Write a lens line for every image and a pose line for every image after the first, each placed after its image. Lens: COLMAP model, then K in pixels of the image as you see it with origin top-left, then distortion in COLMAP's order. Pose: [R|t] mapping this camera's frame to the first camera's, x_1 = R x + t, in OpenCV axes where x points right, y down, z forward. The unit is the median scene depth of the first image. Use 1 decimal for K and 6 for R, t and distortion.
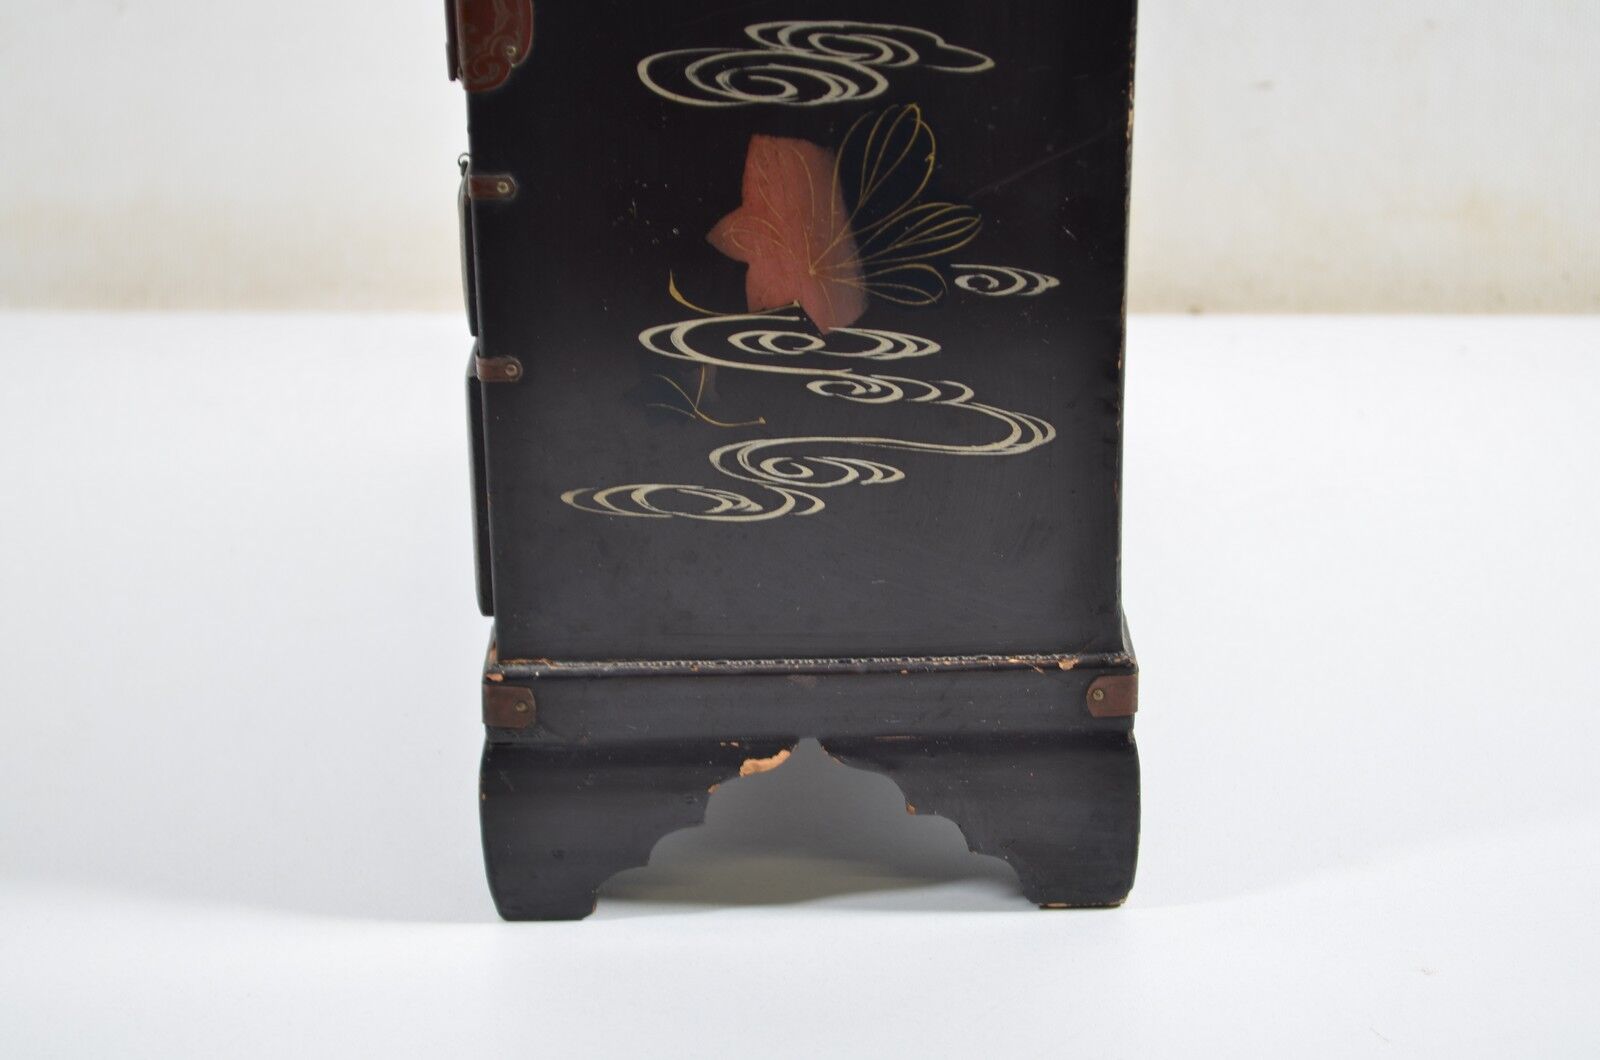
lens RADIAL K [[3661.4, 0, 806.3], [0, 3661.4, 550.9], [0, 0, 1]] dist [0.025524, 0.000000]
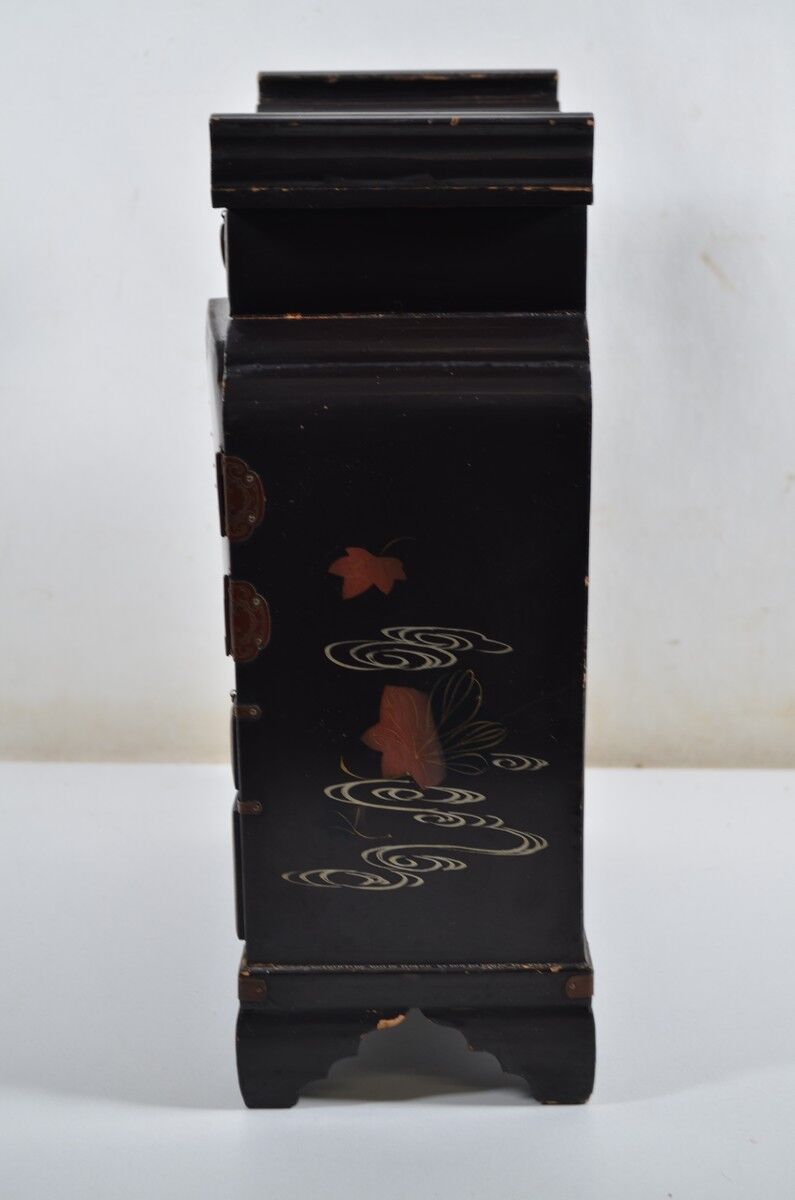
lens RADIAL K [[2183.5, 0, 406.6], [0, 2183.5, 594.5], [0, 0, 1]] dist [0.012320, 0.000000]
pose [[0.999849, 0.005096, -0.016603, 0.014118], [-0.007211, 0.991490, -0.129987, -0.012718], [0.015799, 0.130087, 0.991377, -0.118892]]
